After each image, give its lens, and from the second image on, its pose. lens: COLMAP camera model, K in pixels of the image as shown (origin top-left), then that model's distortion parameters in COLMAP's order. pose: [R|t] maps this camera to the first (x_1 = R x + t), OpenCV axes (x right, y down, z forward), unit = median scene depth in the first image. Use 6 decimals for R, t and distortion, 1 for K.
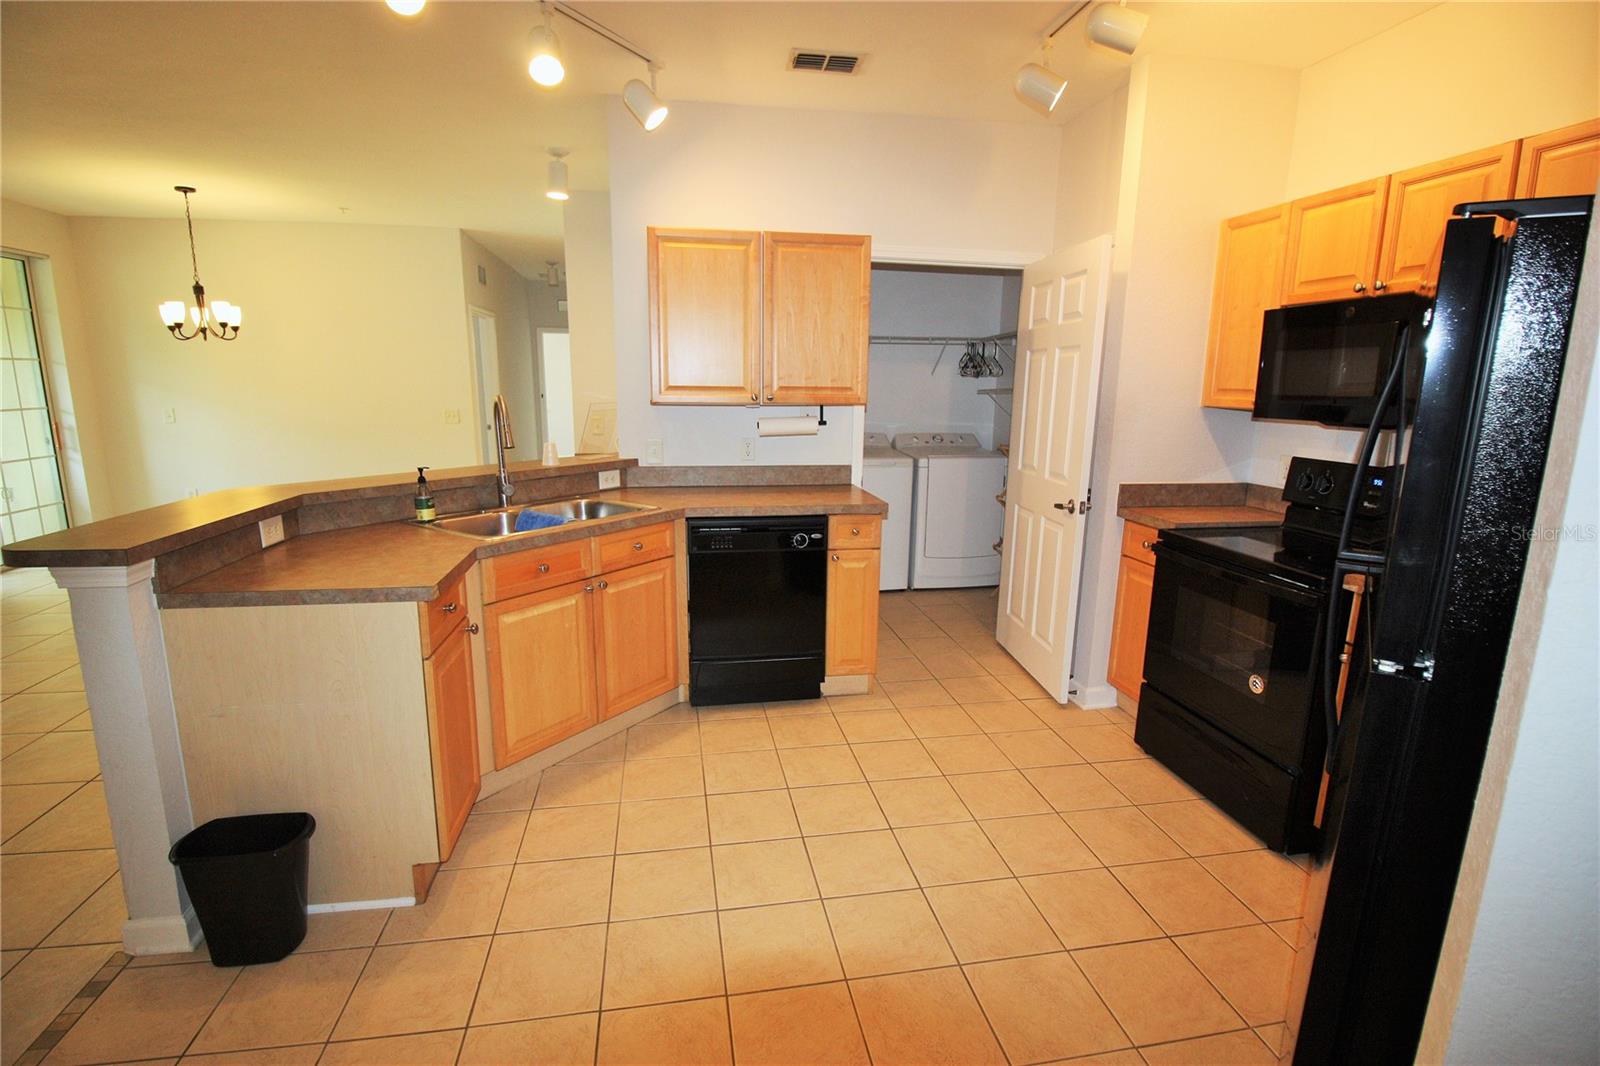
lens RADIAL K [[747.6, 0, 800.0], [0, 747.6, 533.0], [0, 0, 1]] dist [-0.001712, -0.013302]
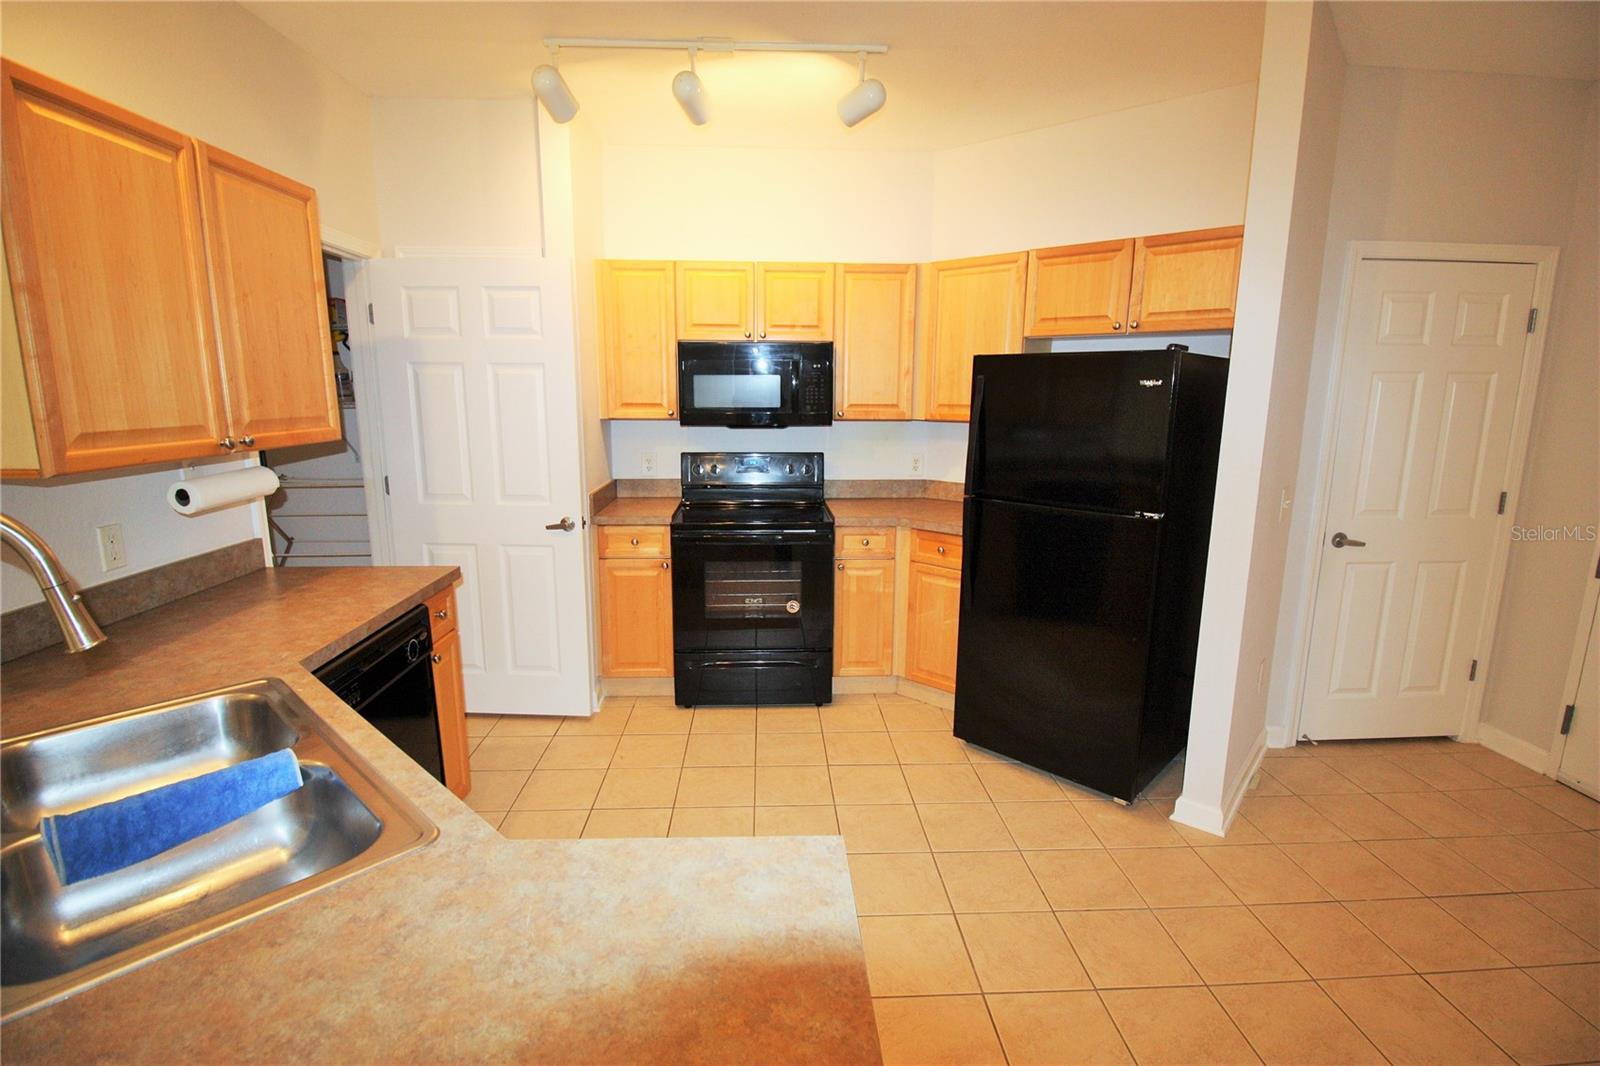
lens RADIAL K [[747.6, 0, 800.0], [0, 747.6, 533.0], [0, 0, 1]] dist [-0.001712, -0.013302]
pose [[0.125128, -0.197749, 0.972234, -0.579487], [0.194152, 0.965870, 0.171466, -0.136732], [-0.972958, 0.167306, 0.159250, 0.546105]]
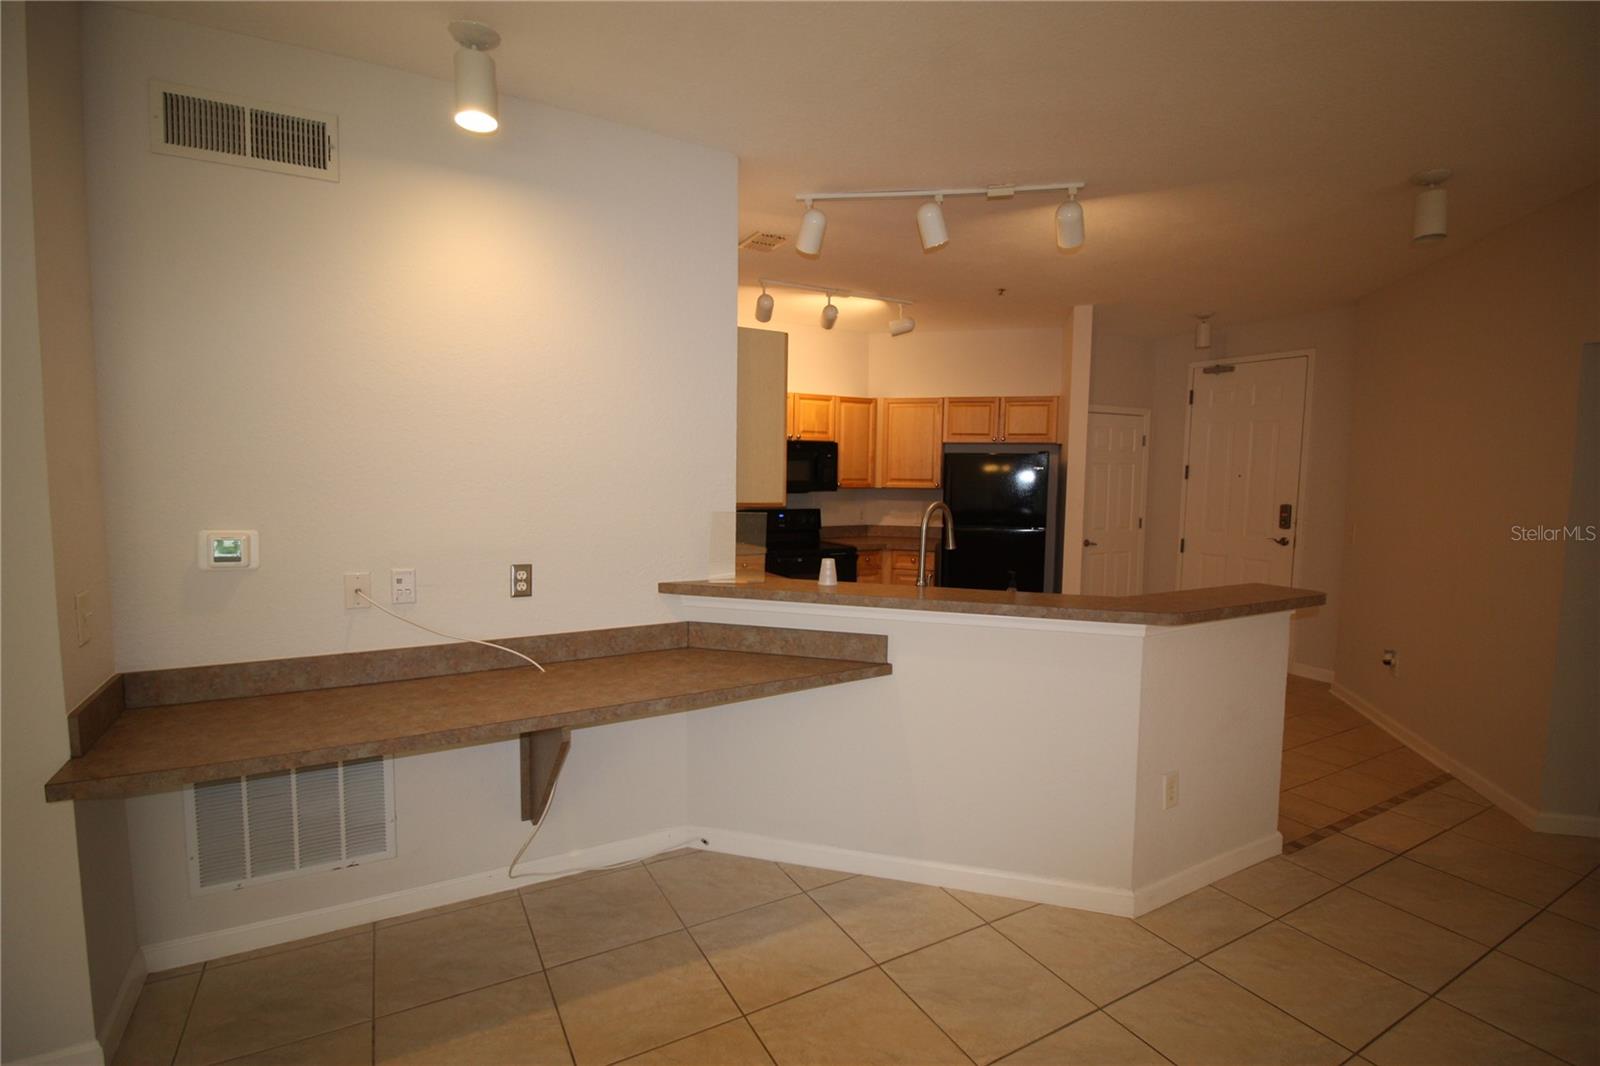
lens RADIAL K [[742.1, 0, 800.0], [0, 742.1, 533.0], [0, 0, 1]] dist [-0.002461, -0.000177]
pose [[-0.336611, -0.092167, 0.937122, -1.156306], [0.171939, 0.972451, 0.157402, -0.297362], [-0.925813, 0.214111, -0.311491, 1.338916]]
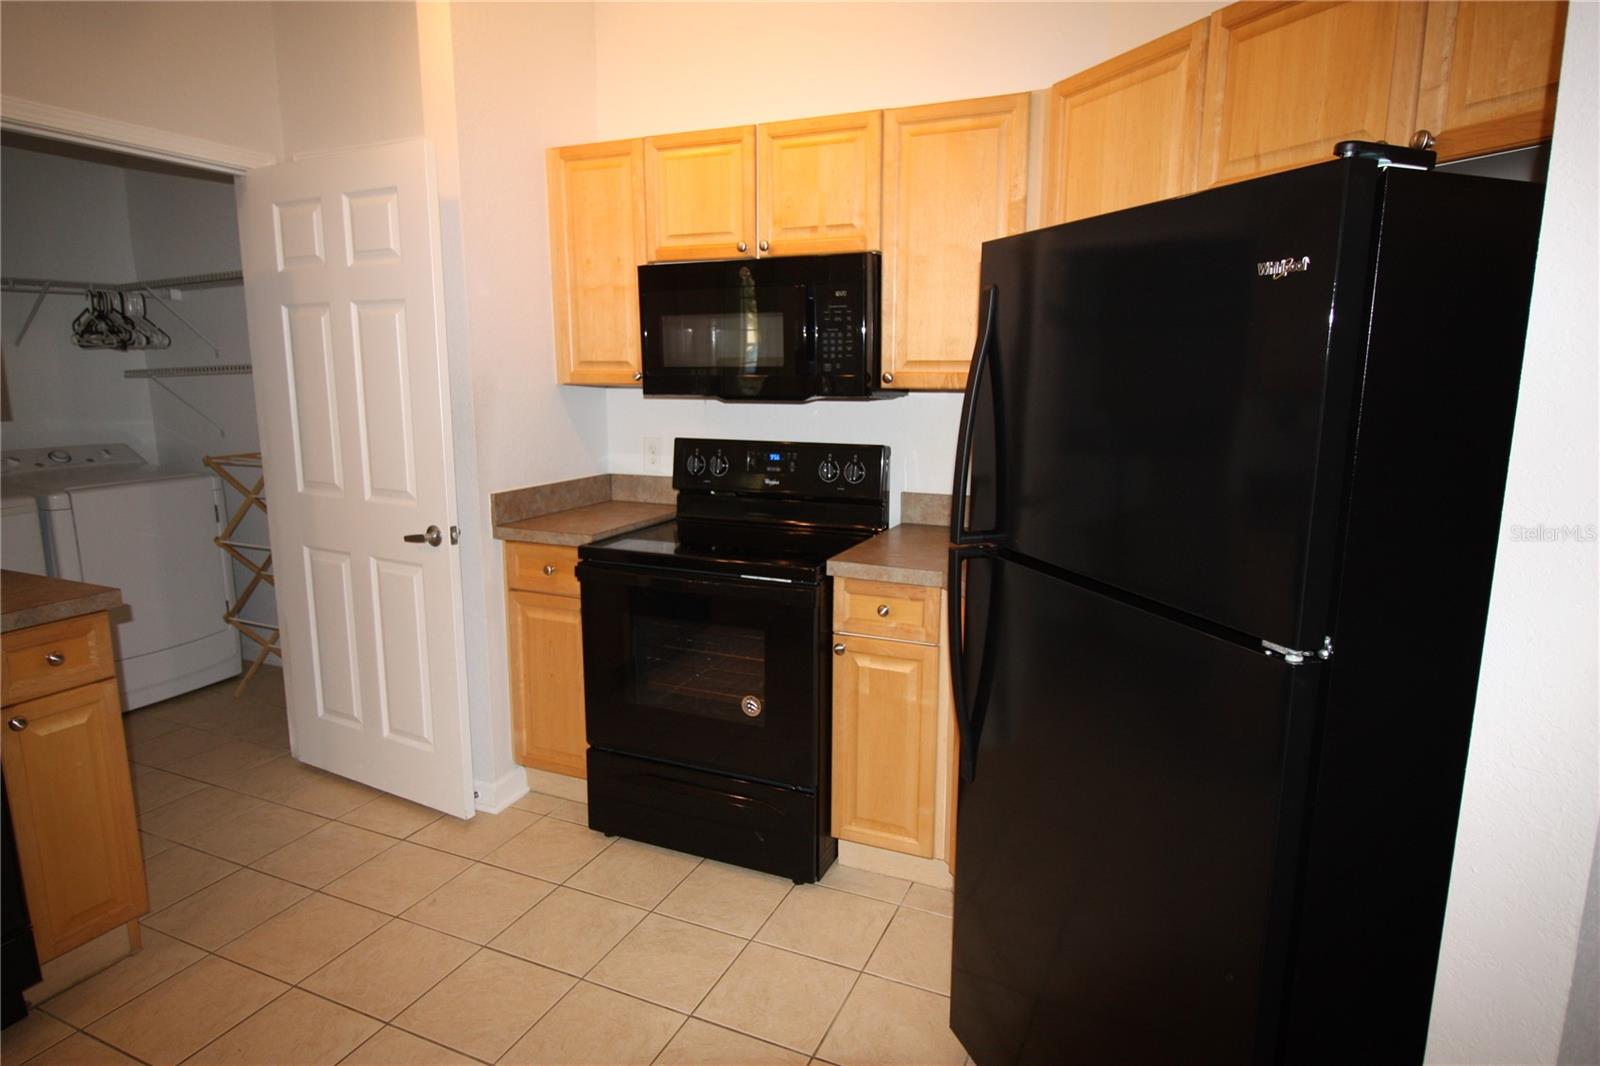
lens RADIAL K [[909.7, 0, 796.9], [0, 909.7, 530.0], [0, 0, 1]] dist [0.001148, -0.000955]
pose [[0.560169, -0.159048, 0.812967, -0.126715], [0.170516, 0.982517, 0.074726, -0.046808], [-0.810639, 0.096765, 0.577496, 0.255118]]
